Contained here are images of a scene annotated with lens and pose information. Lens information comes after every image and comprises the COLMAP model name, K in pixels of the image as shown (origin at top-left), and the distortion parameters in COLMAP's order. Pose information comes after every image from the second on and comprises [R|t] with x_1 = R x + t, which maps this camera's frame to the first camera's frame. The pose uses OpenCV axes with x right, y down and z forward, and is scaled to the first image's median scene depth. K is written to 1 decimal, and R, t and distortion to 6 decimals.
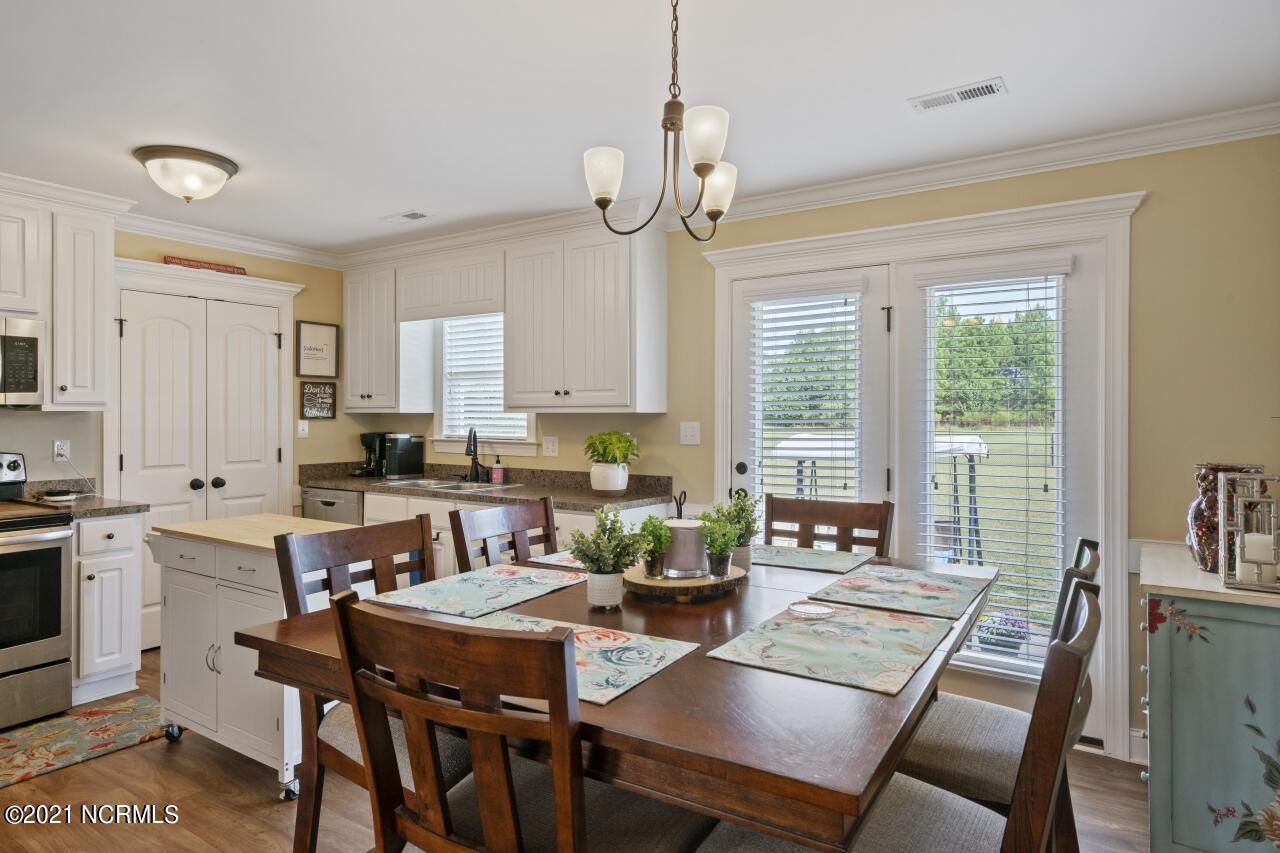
lens RADIAL K [[739.9, 0, 630.4], [0, 739.9, 412.7], [0, 0, 1]] dist [0.010656, 0.000257]
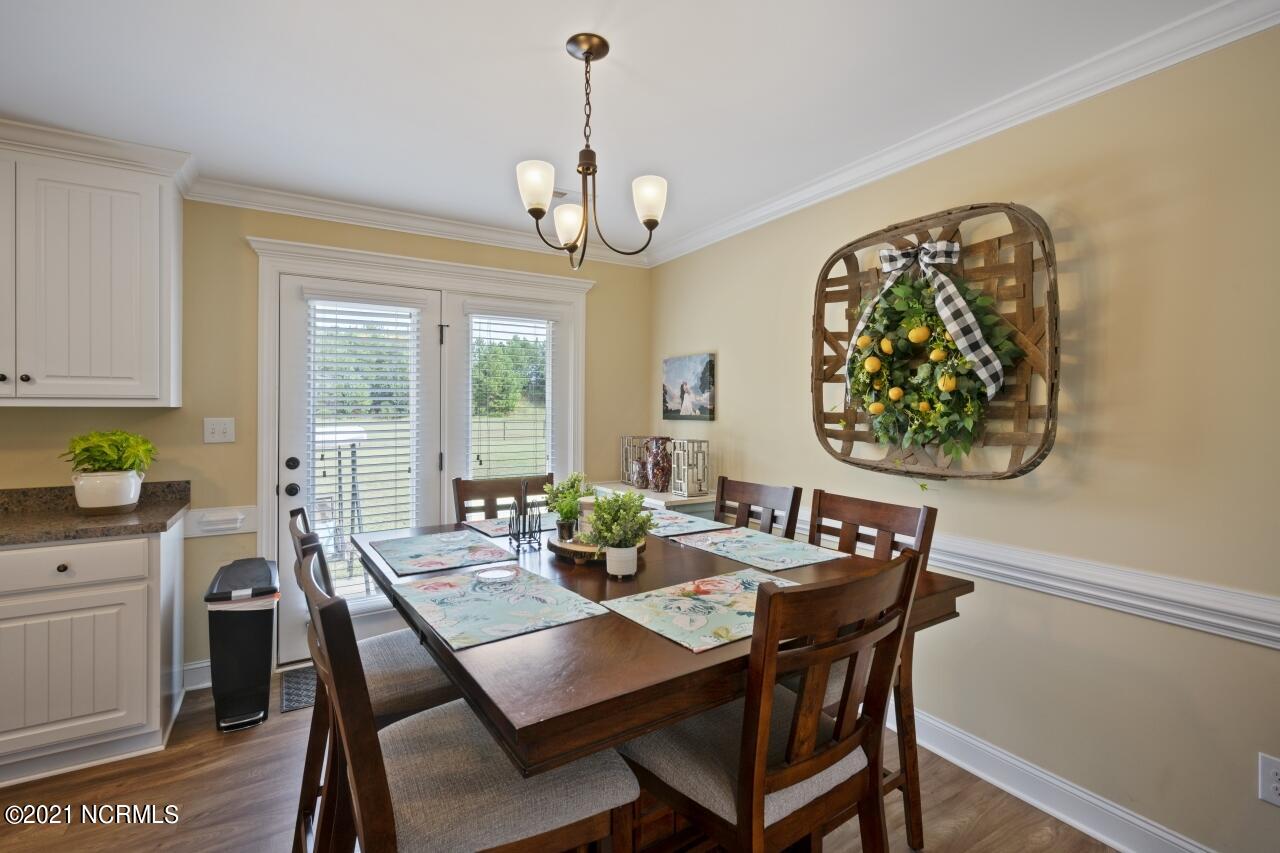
lens RADIAL K [[578.5, 0, 636.1], [0, 578.5, 412.3], [0, 0, 1]] dist [-0.006934, 0.002926]
pose [[0.419395, -0.002726, 0.907800, -0.305299], [-0.004870, 0.999974, 0.005253, -0.000124], [-0.907791, -0.006624, 0.419371, 0.214307]]
